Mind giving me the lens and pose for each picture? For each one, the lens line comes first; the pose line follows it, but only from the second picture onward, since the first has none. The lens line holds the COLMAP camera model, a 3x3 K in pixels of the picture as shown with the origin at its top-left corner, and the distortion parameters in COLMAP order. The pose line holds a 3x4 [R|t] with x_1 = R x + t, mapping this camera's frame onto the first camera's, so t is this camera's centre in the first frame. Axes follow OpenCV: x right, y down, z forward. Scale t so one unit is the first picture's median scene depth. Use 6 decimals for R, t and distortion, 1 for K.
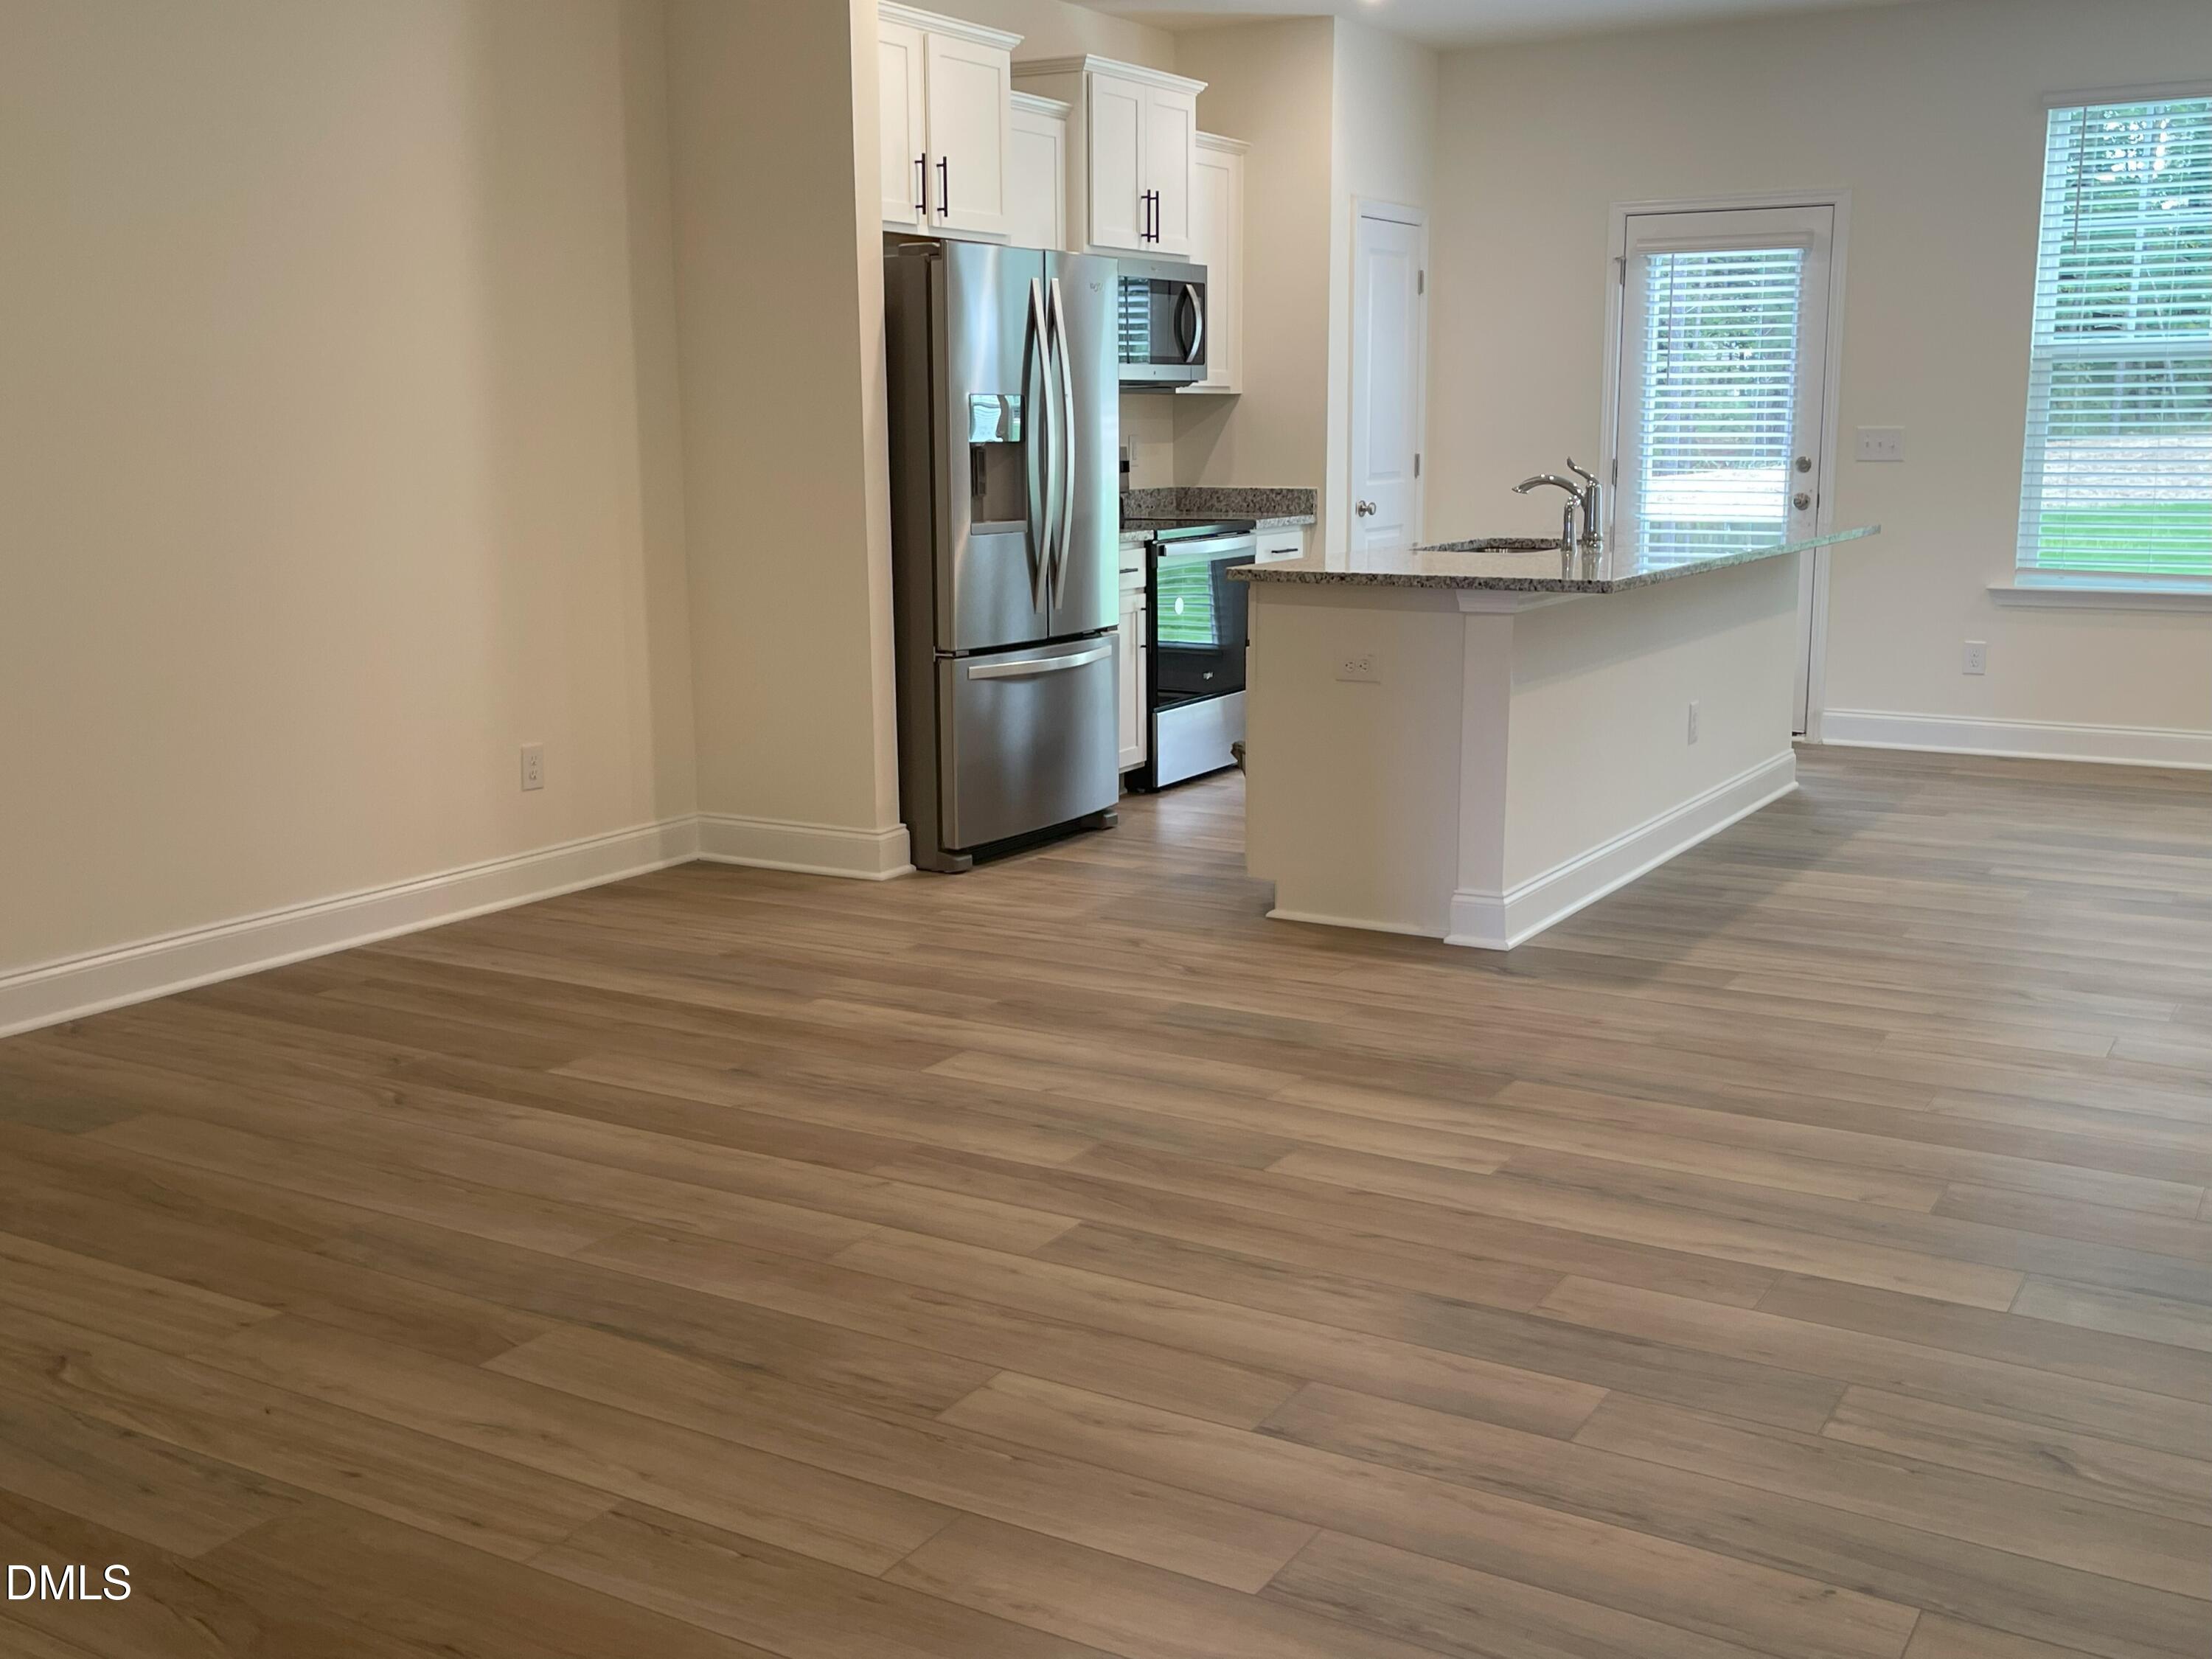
lens RADIAL K [[2215.7, 0, 1106.0], [0, 2215.7, 829.5], [0, 0, 1]] dist [0.001611, 0.001018]
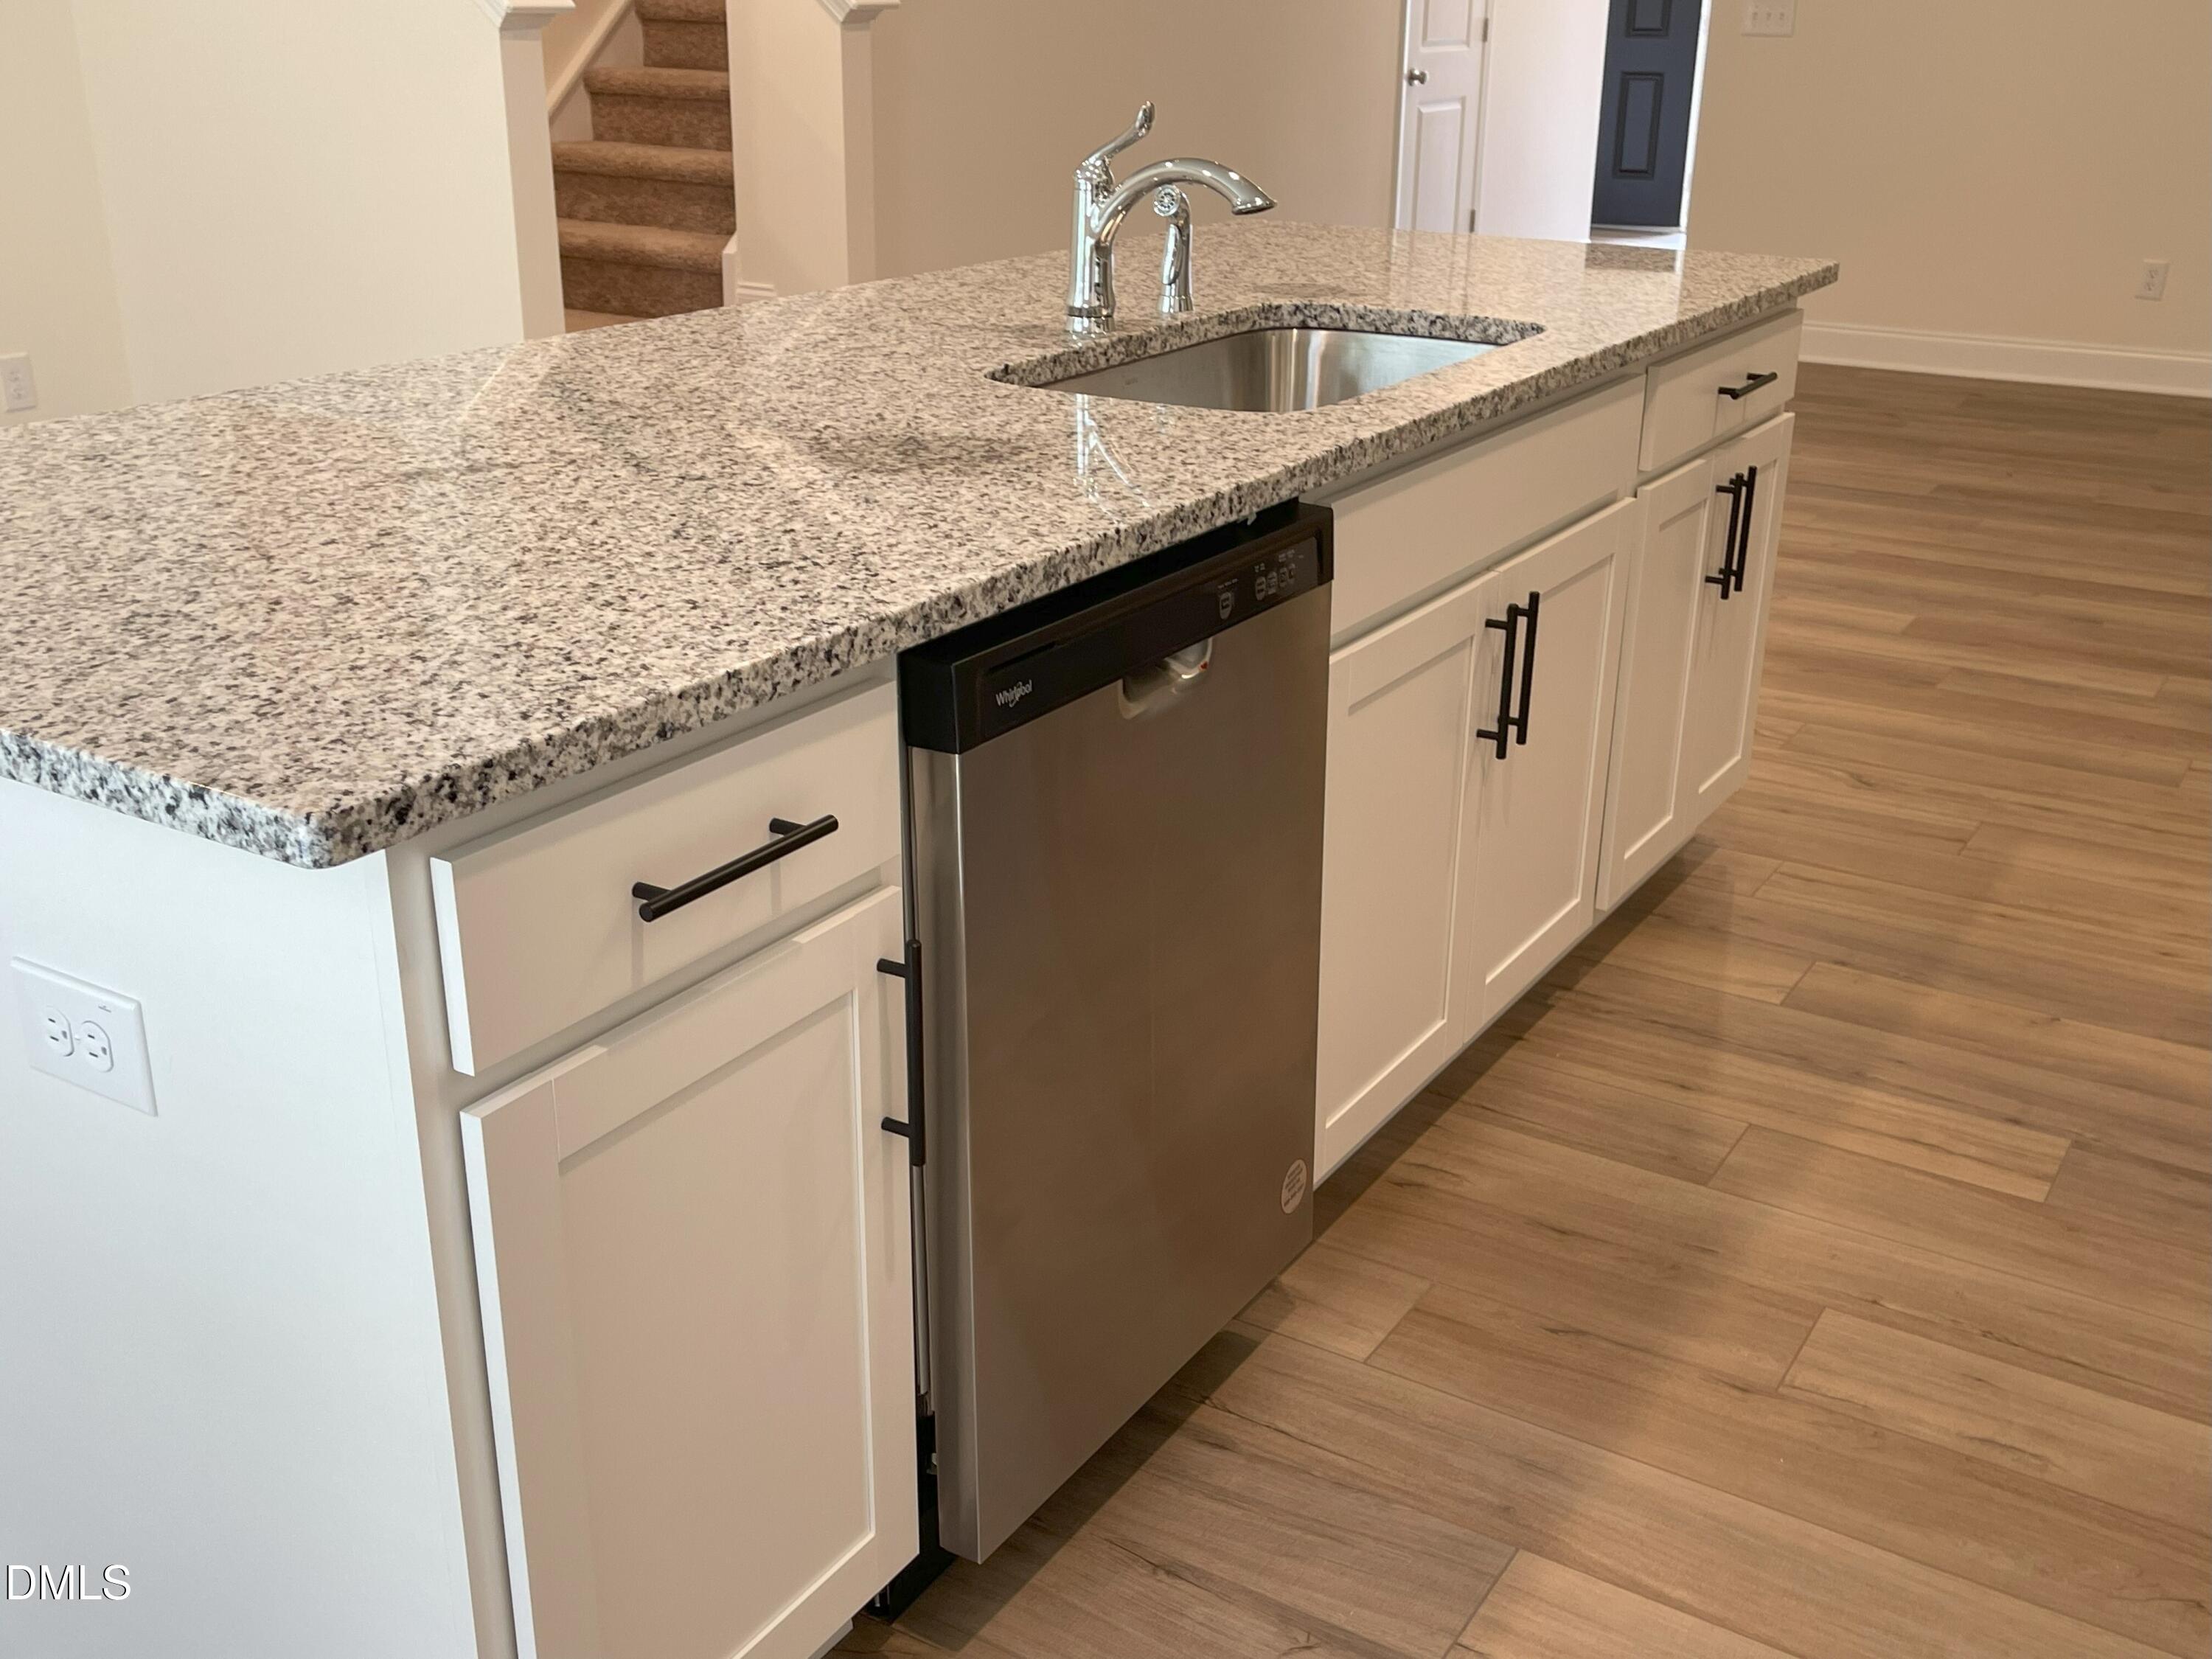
lens RADIAL K [[2215.7, 0, 1106.0], [0, 2215.7, 829.5], [0, 0, 1]] dist [0.001611, 0.001018]
pose [[-0.999820, -0.011663, 0.014960, 0.296187], [-0.002089, 0.851566, 0.524243, -0.369685], [-0.018854, 0.524117, -0.851438, 2.001478]]
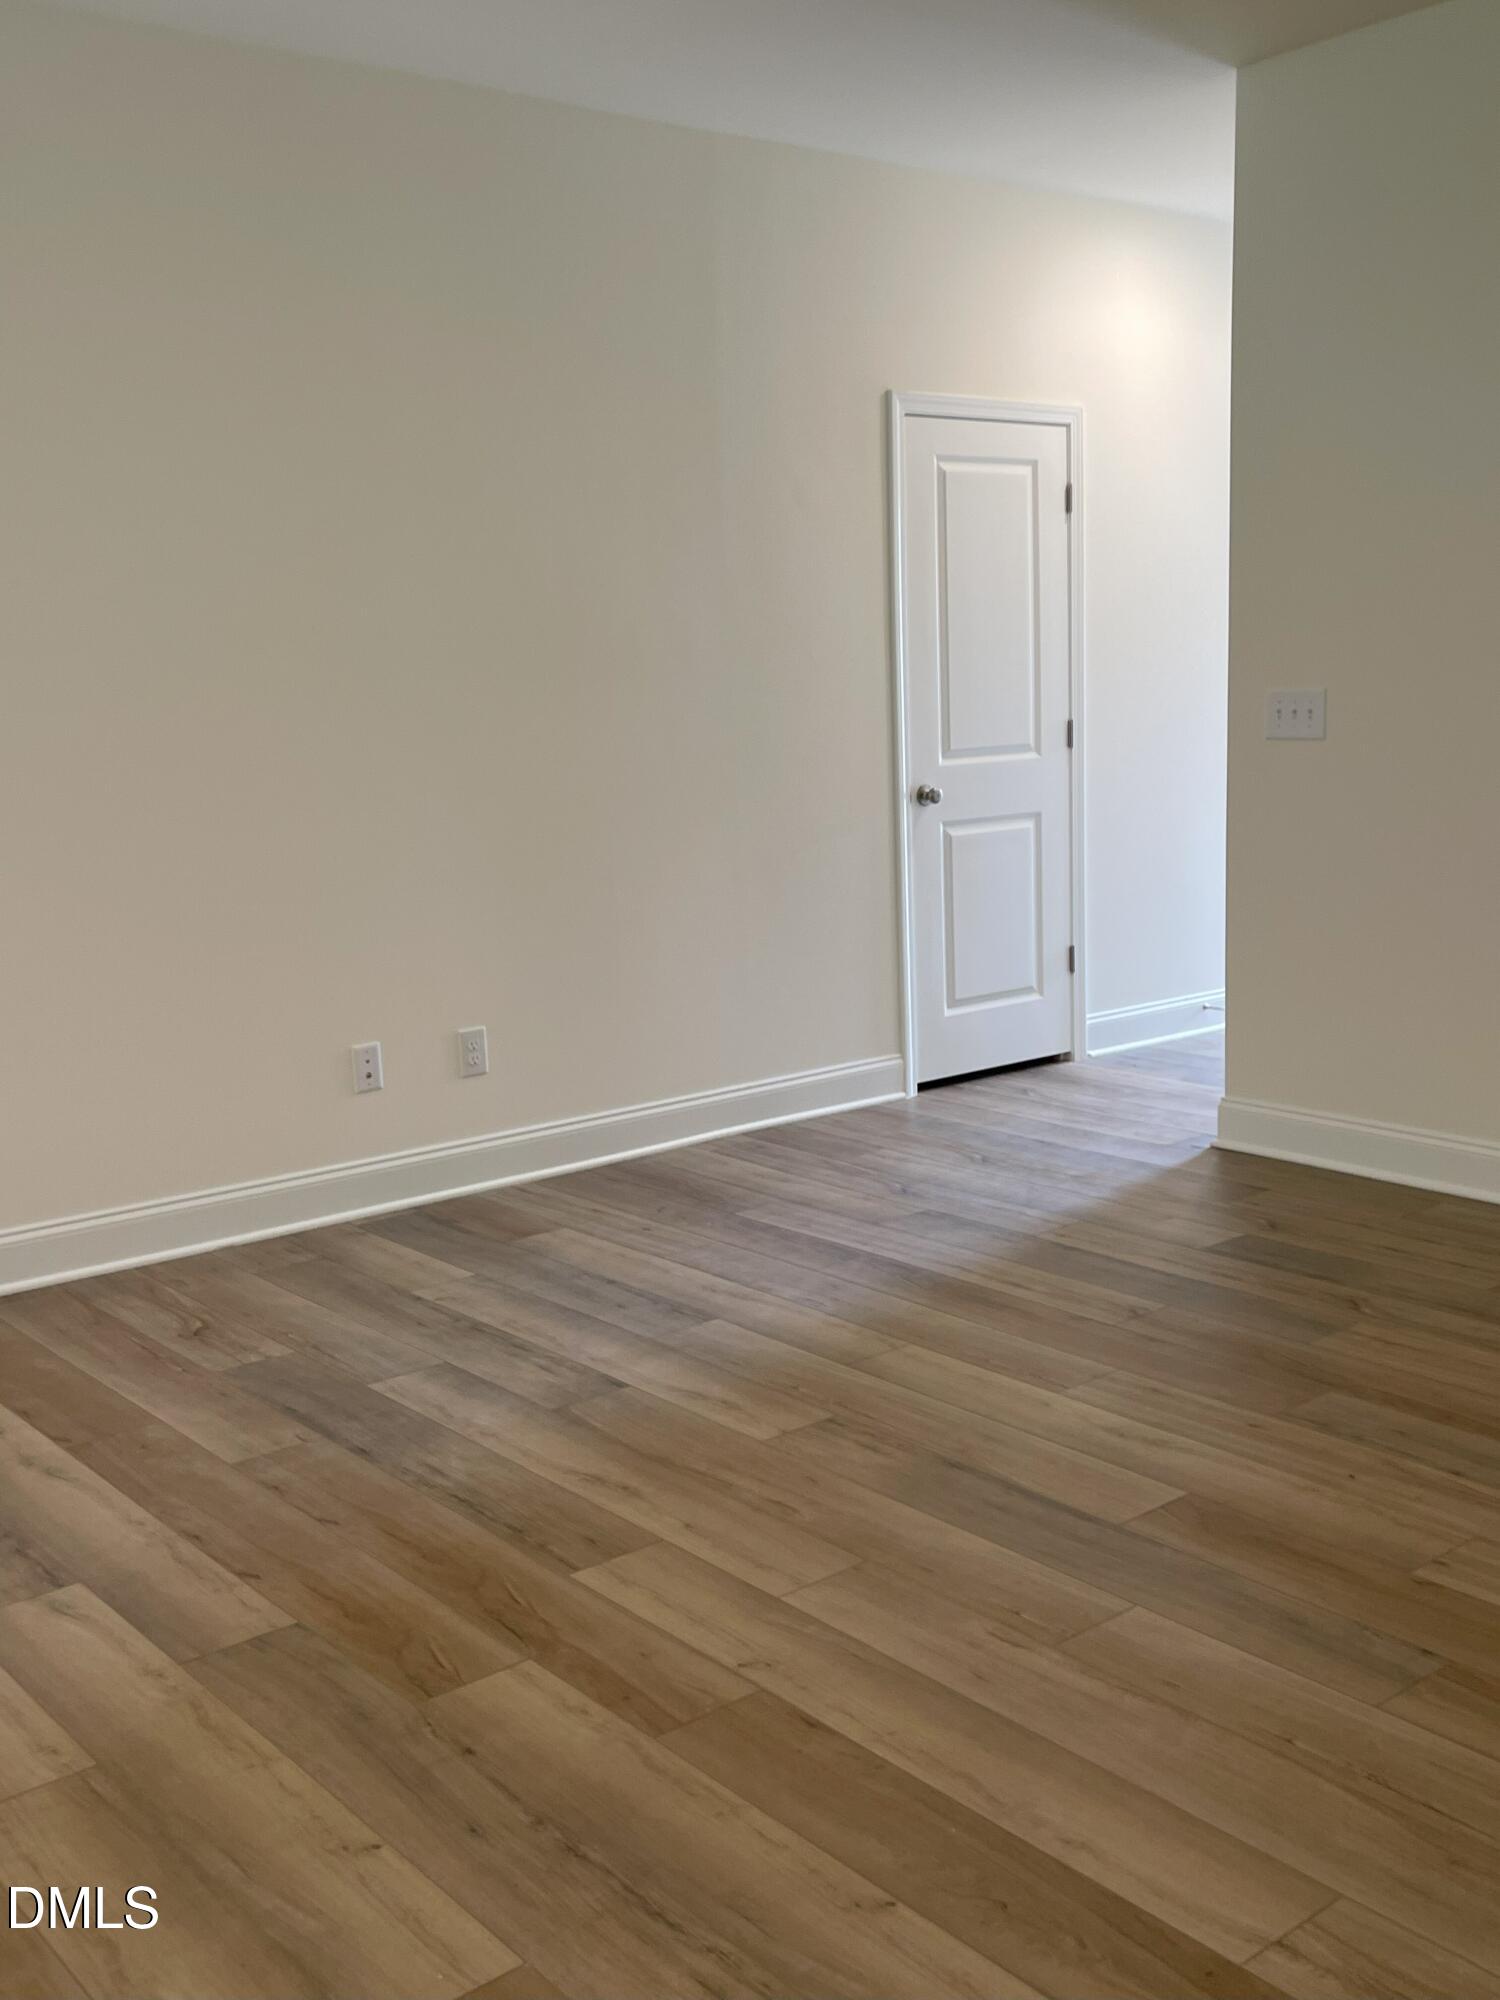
lens RADIAL K [[2003.3, 0, 746.7], [0, 2003.3, 1031.9], [0, 0, 1]] dist [0.001611, 0.001018]
pose [[-0.940659, -0.029683, 0.338052, -0.288134], [0.094083, 0.934306, 0.343832, -0.253214], [-0.326050, 0.355234, -0.876071, 1.332214]]
